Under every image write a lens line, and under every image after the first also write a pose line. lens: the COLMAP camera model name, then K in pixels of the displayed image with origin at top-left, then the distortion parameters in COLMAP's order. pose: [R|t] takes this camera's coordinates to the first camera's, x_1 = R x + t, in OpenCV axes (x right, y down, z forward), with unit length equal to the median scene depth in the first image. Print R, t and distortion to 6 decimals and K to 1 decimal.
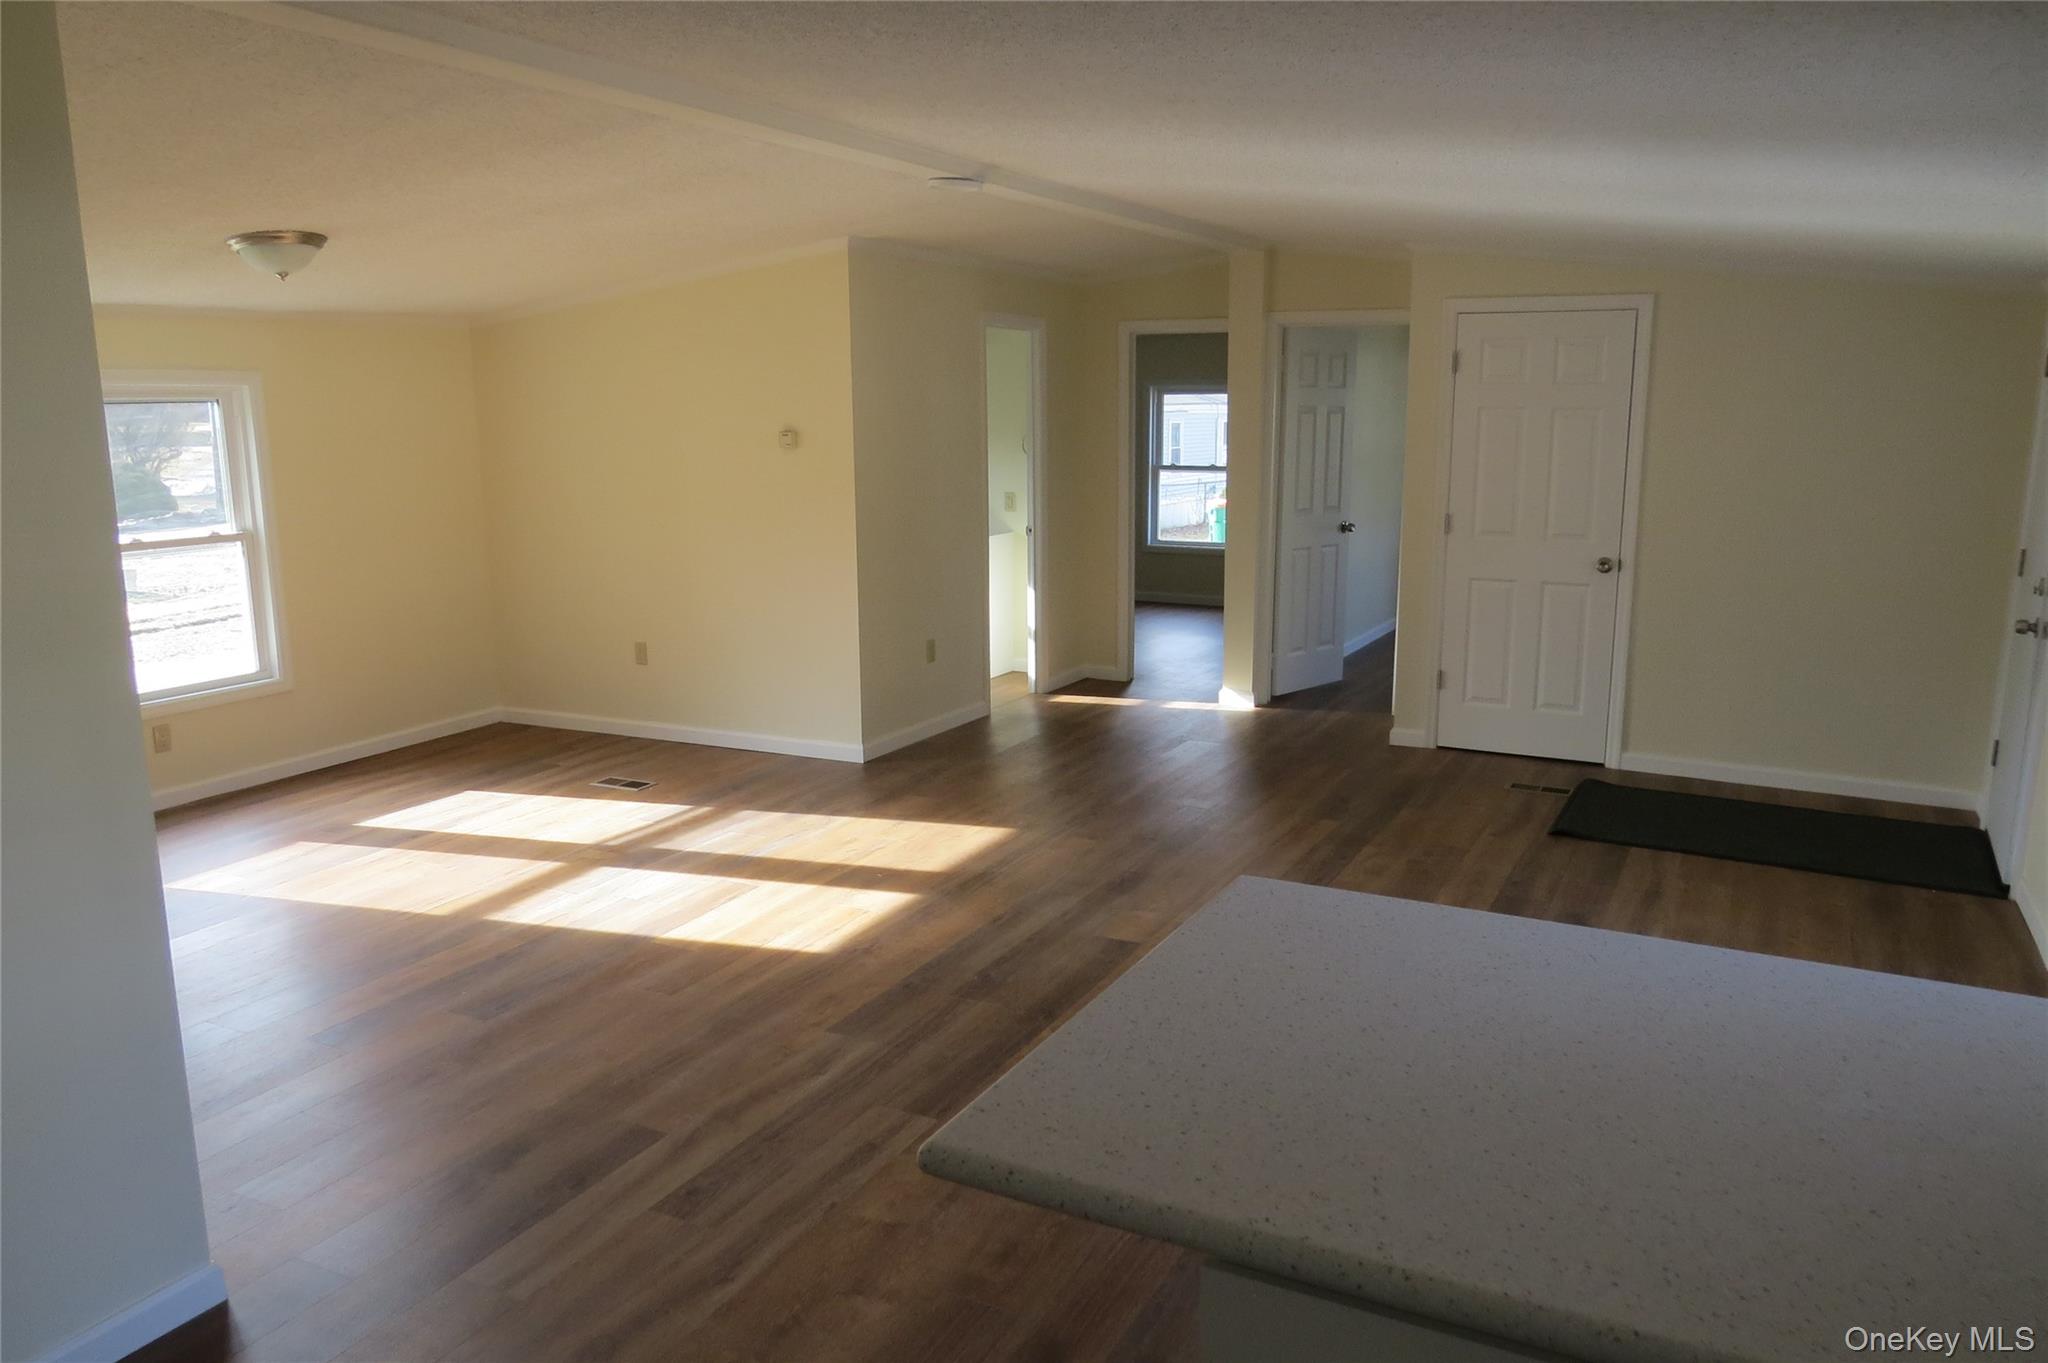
lens RADIAL K [[1465.4, 0, 1024.0], [0, 1465.4, 681.5], [0, 0, 1]] dist [-0.016024, 0.000015]
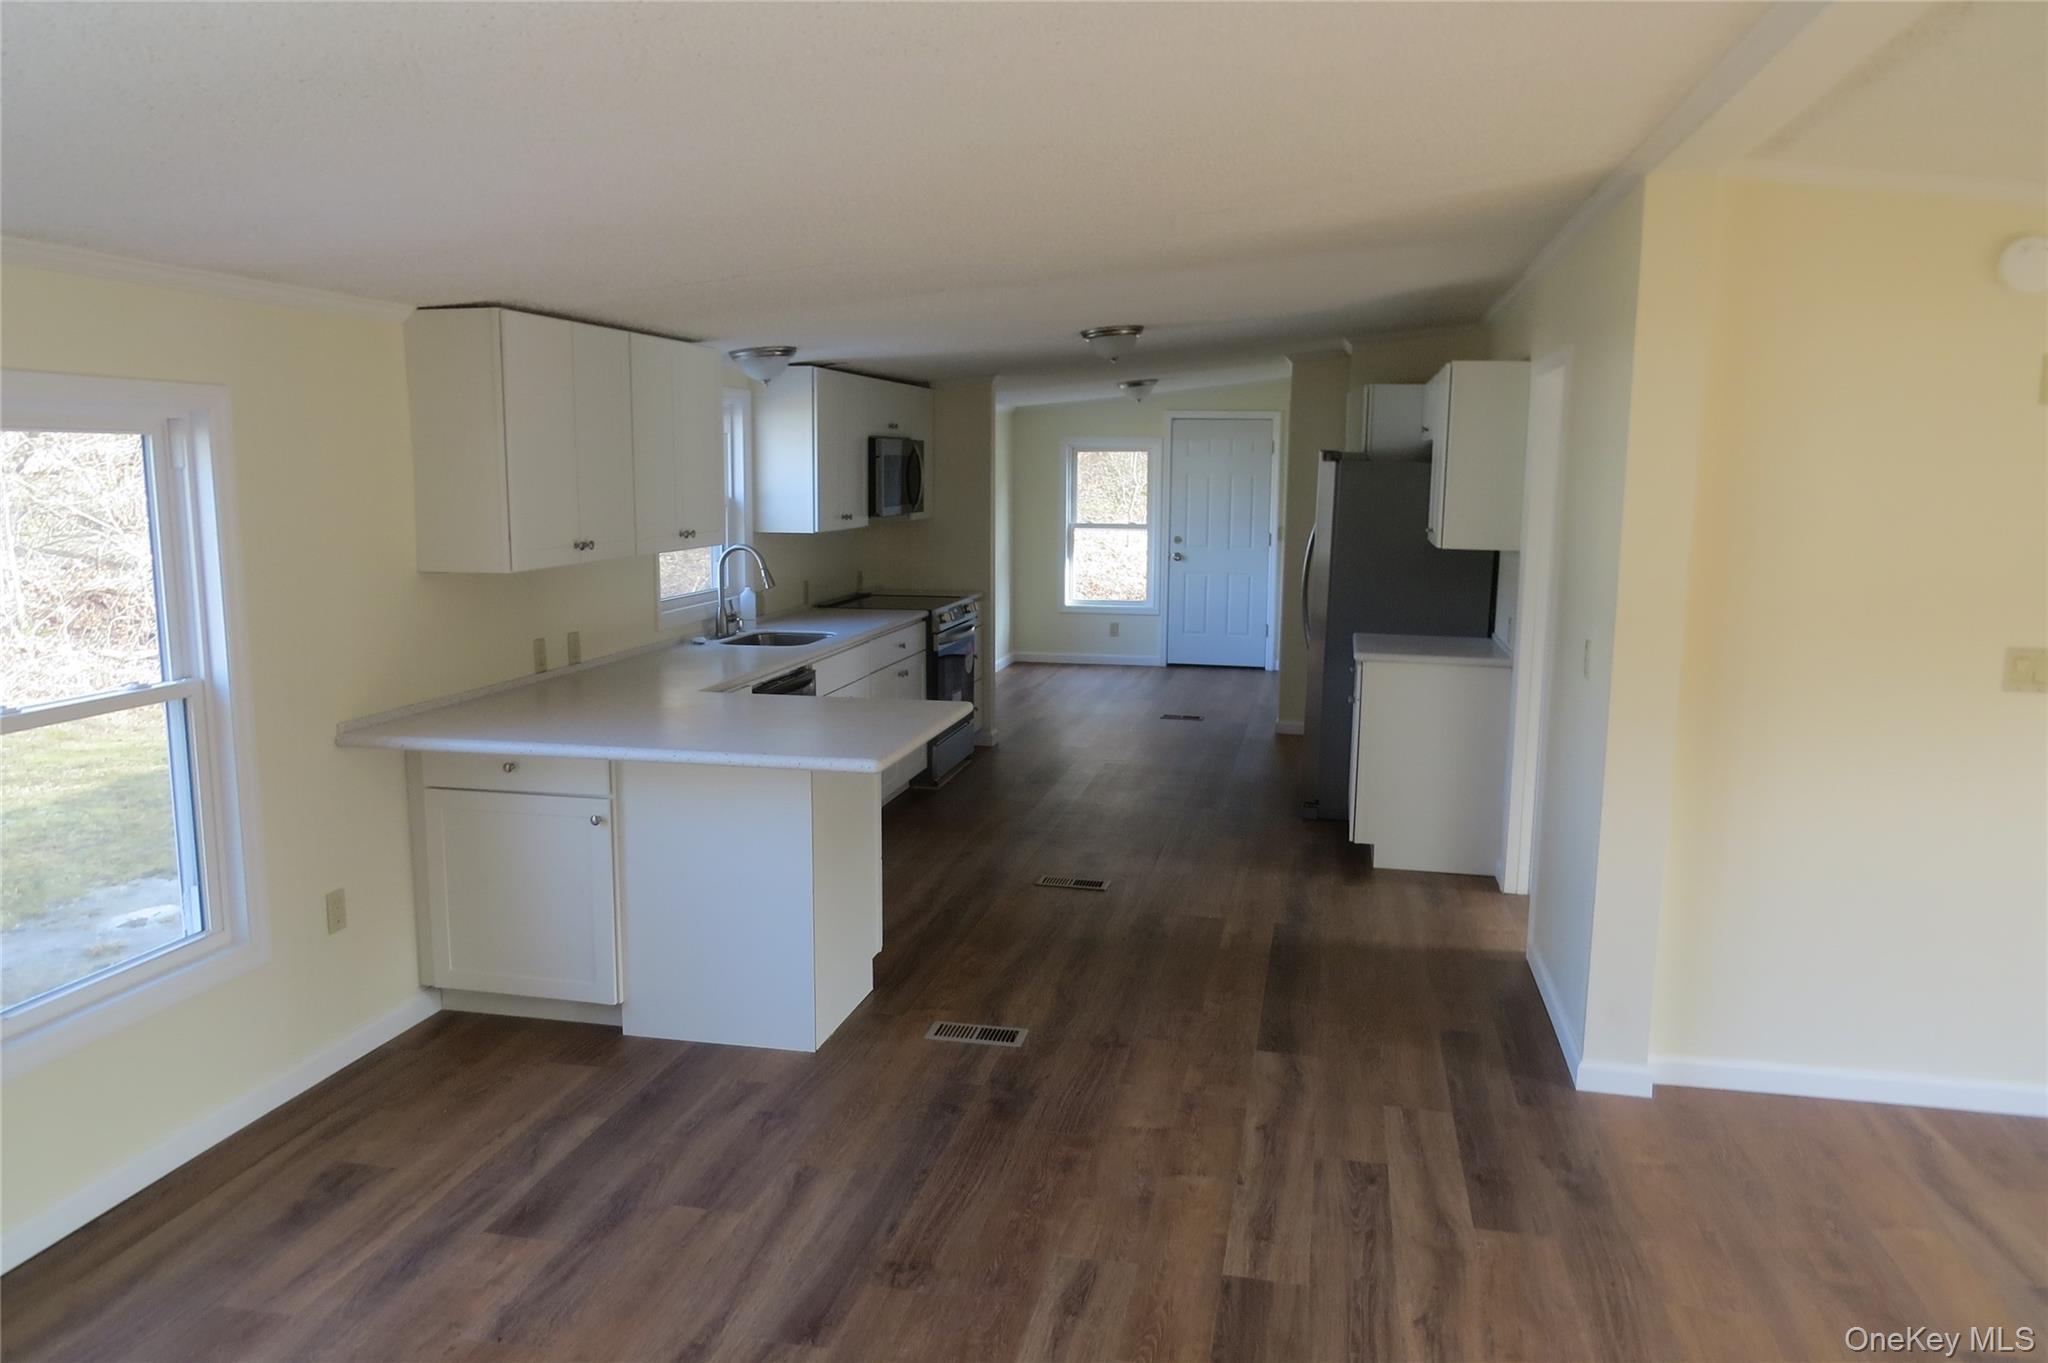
lens RADIAL K [[1465.4, 0, 1024.0], [0, 1465.4, 681.5], [0, 0, 1]] dist [-0.016024, 0.000015]
pose [[-0.963059, 0.038330, -0.266550, 0.216166], [-0.054526, 0.941561, 0.332401, -0.252365], [0.263714, 0.334655, -0.904688, 1.276217]]
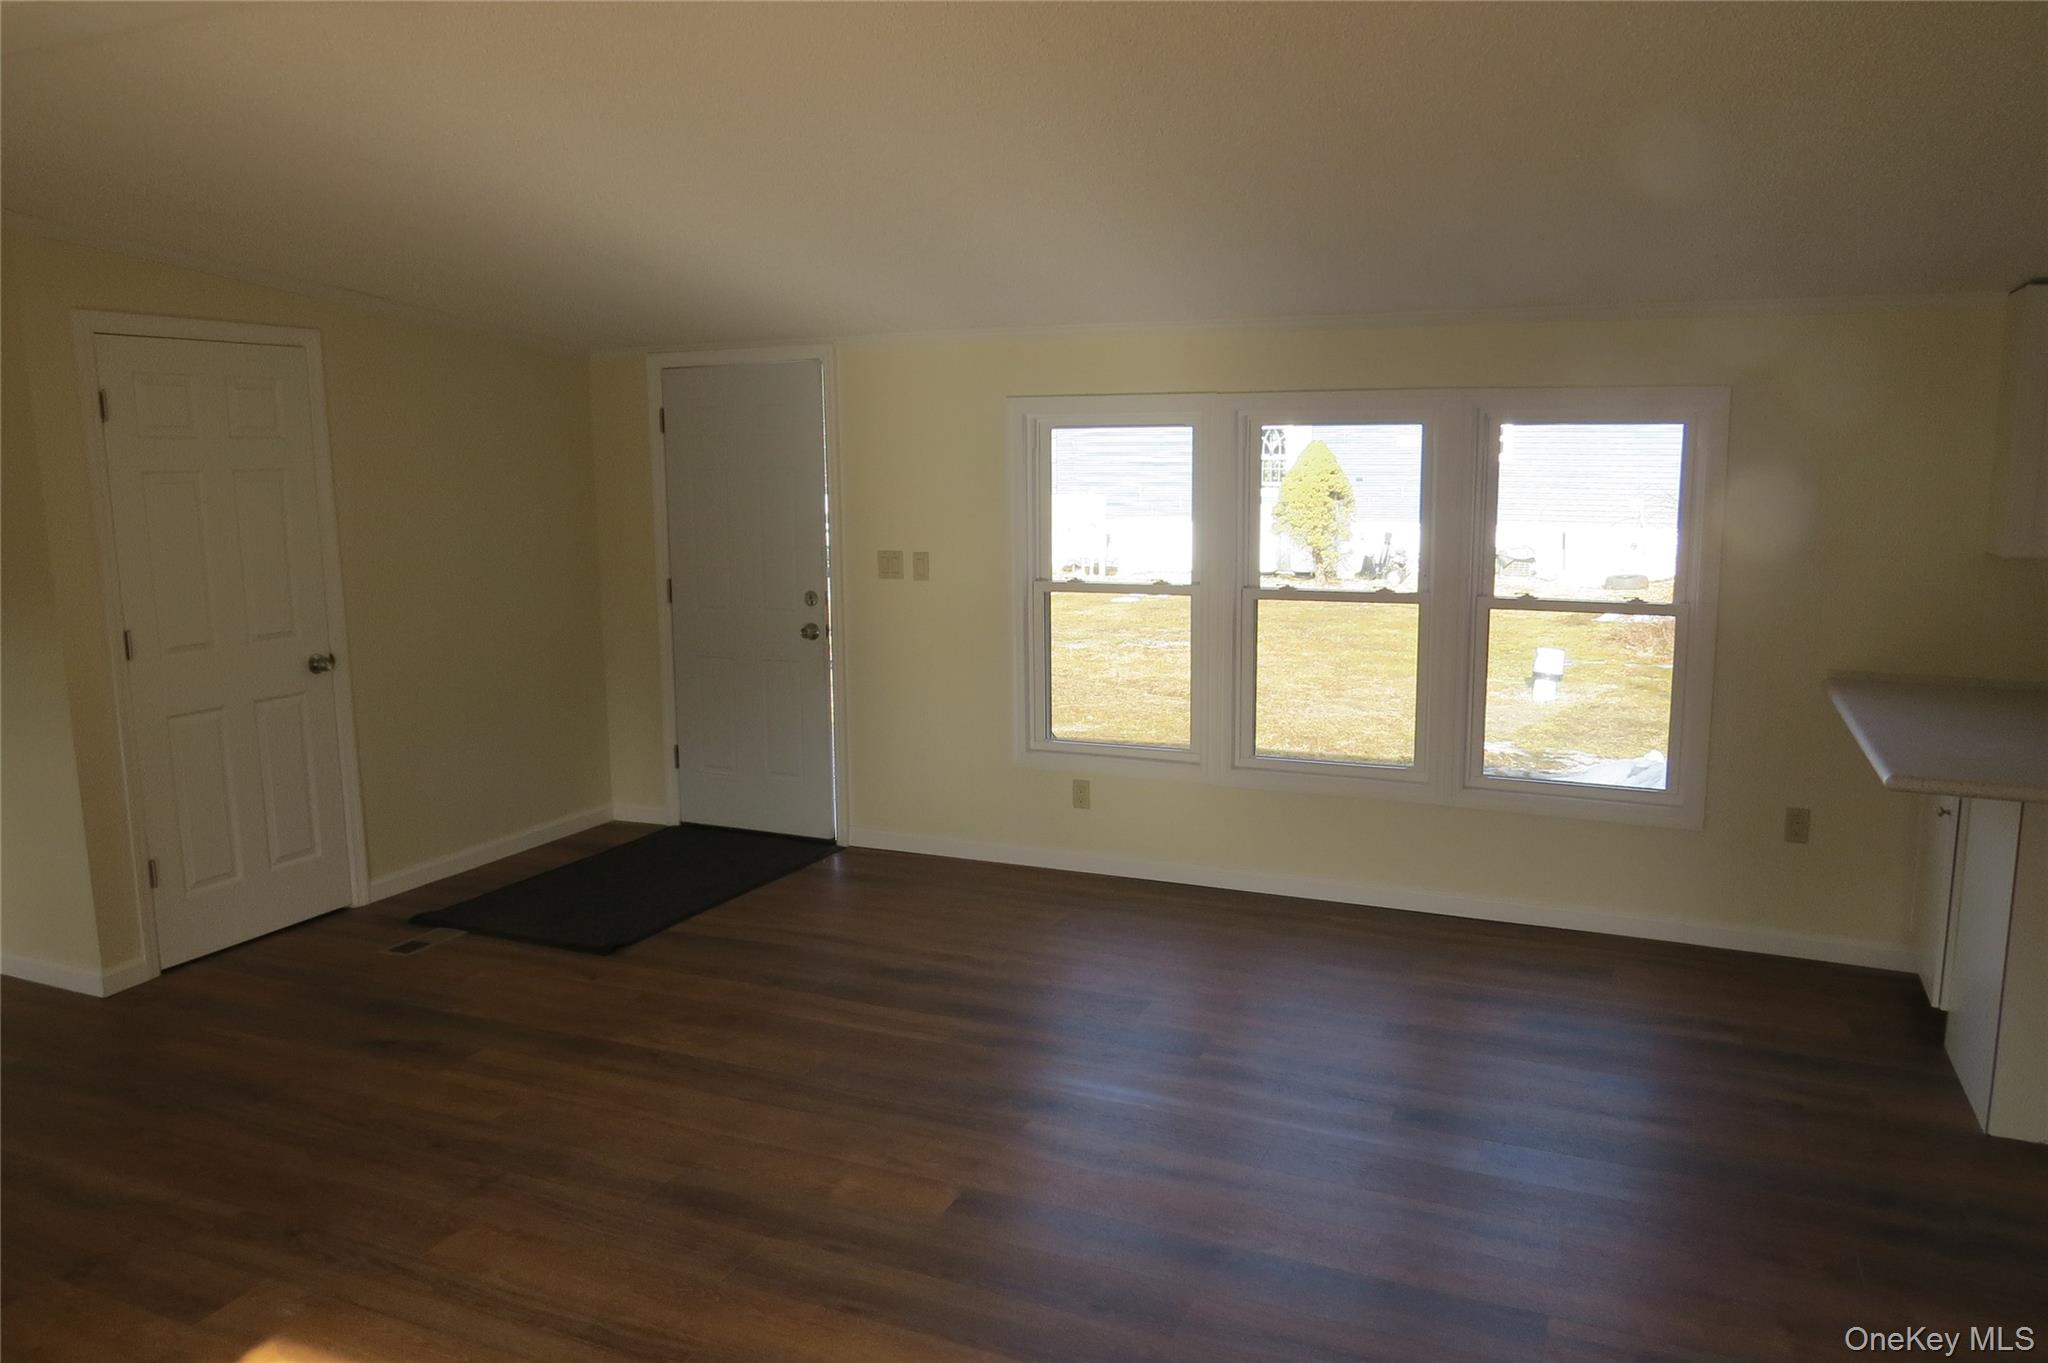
lens RADIAL K [[1465.4, 0, 1024.0], [0, 1465.4, 681.5], [0, 0, 1]] dist [-0.016024, 0.000015]
pose [[-0.078909, -0.153326, 0.985020, -0.612377], [0.199875, 0.965603, 0.166315, -0.184034], [-0.976639, 0.210005, -0.045549, 0.963819]]
